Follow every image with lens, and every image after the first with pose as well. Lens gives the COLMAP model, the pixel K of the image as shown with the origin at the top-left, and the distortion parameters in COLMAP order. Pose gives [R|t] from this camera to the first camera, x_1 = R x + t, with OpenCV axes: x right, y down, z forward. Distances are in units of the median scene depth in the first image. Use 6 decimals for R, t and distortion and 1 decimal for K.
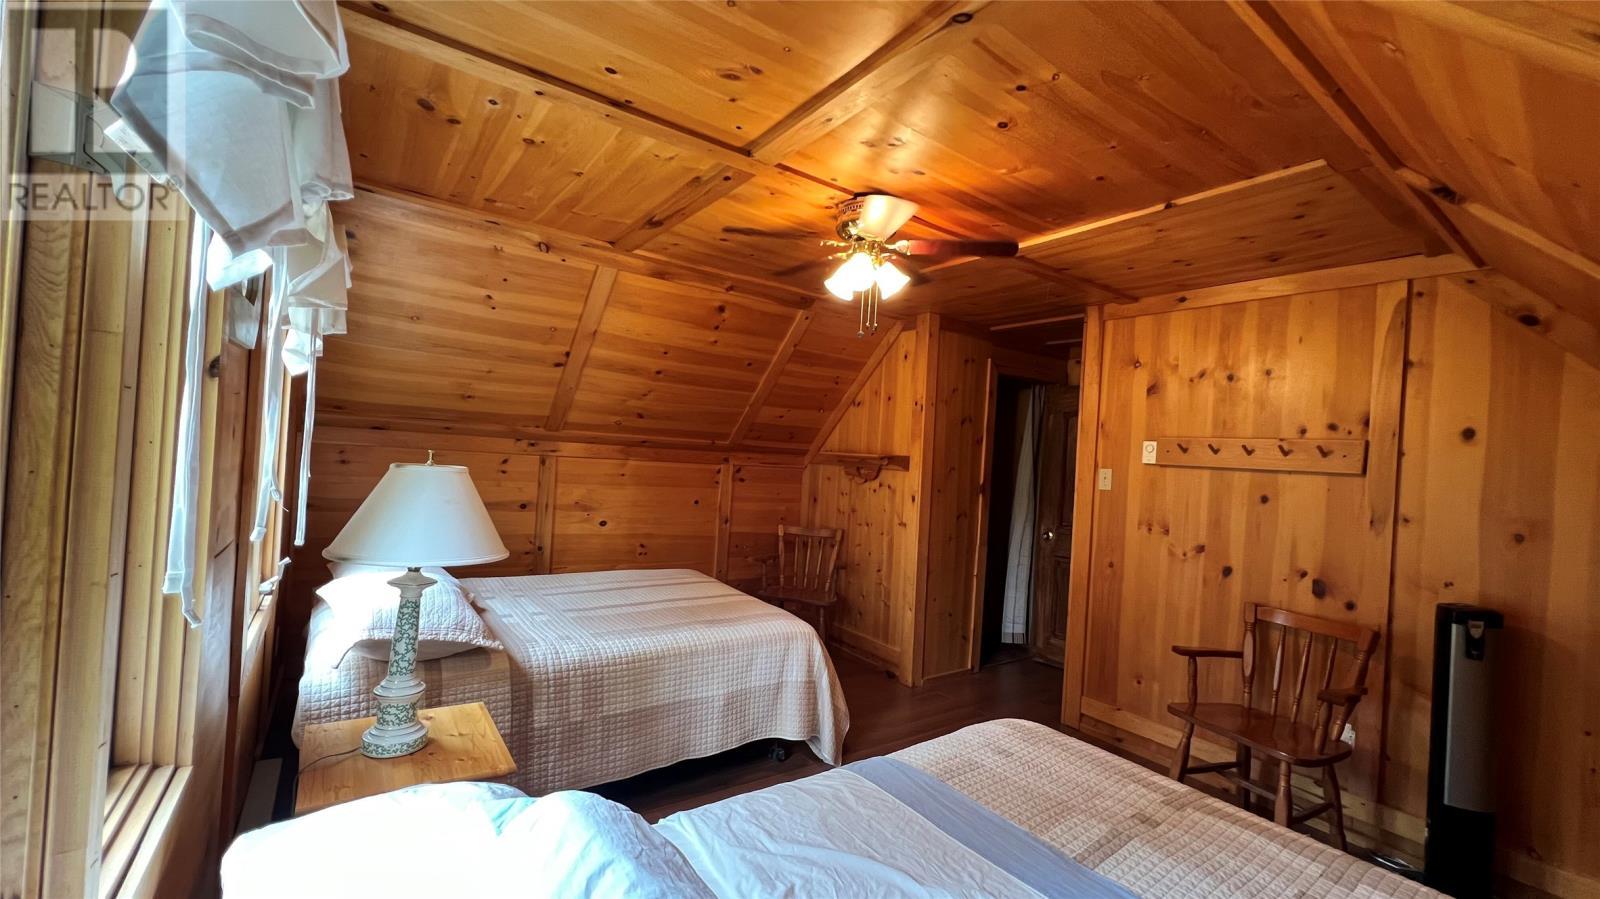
lens RADIAL K [[641.2, 0, 806.7], [0, 641.2, 452.7], [0, 0, 1]] dist [0.000160, 0.000138]
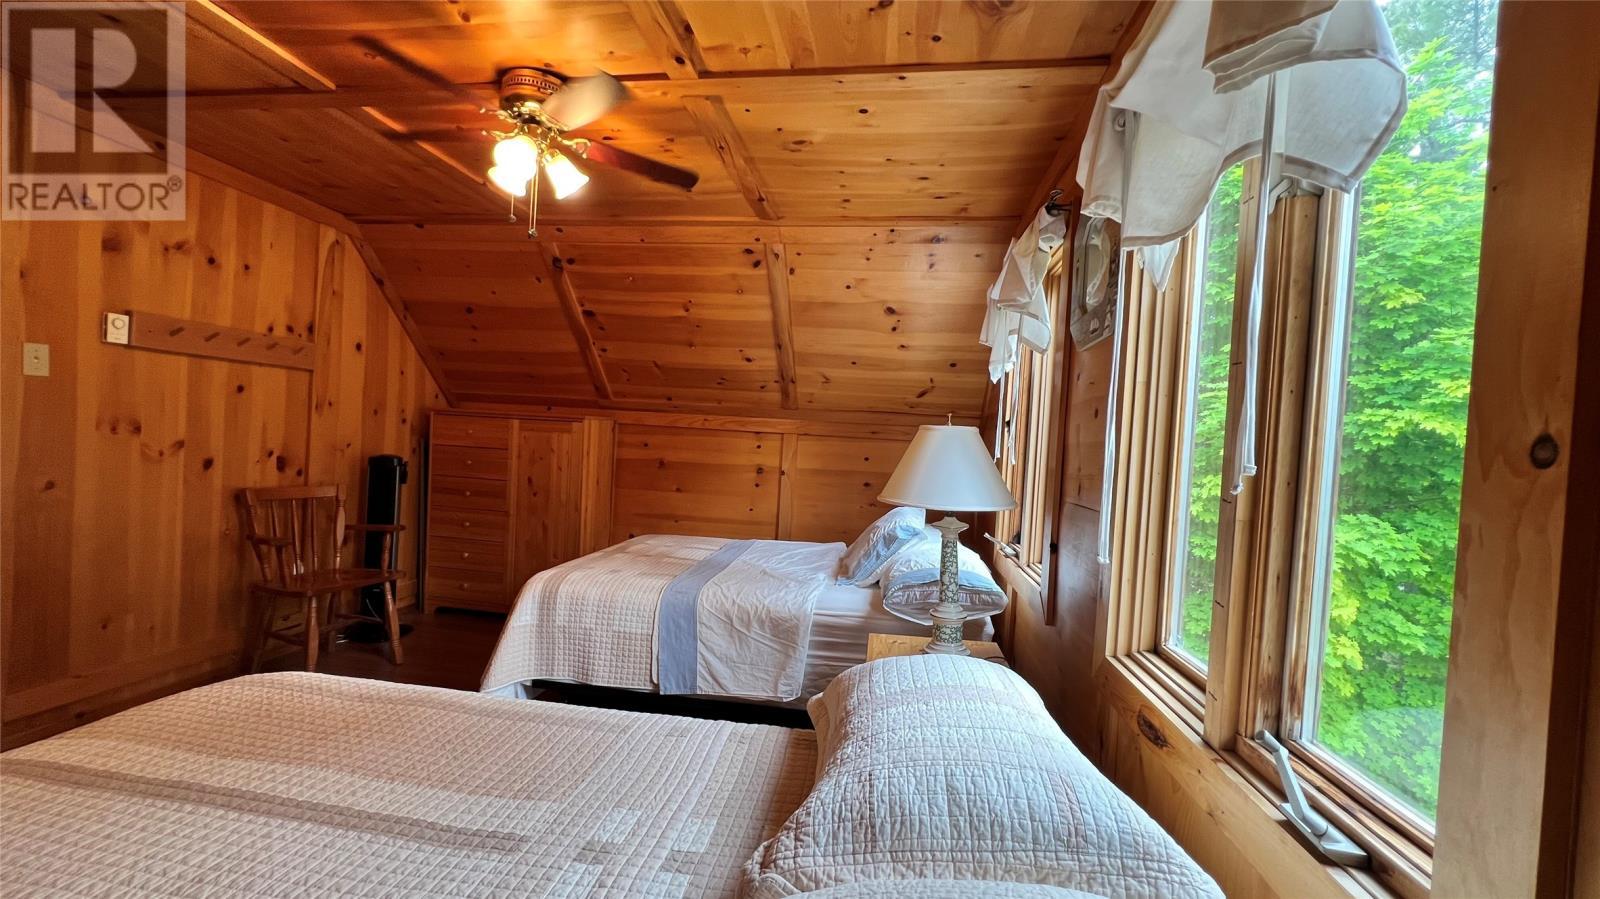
lens RADIAL K [[641.2, 0, 799.7], [0, 641.2, 456.8], [0, 0, 1]] dist [0.000160, 0.000138]
pose [[-0.724254, -0.121153, 0.678807, -0.648987], [-0.104525, 0.992357, 0.065592, 0.017366], [-0.681565, -0.023447, -0.731382, 1.099959]]
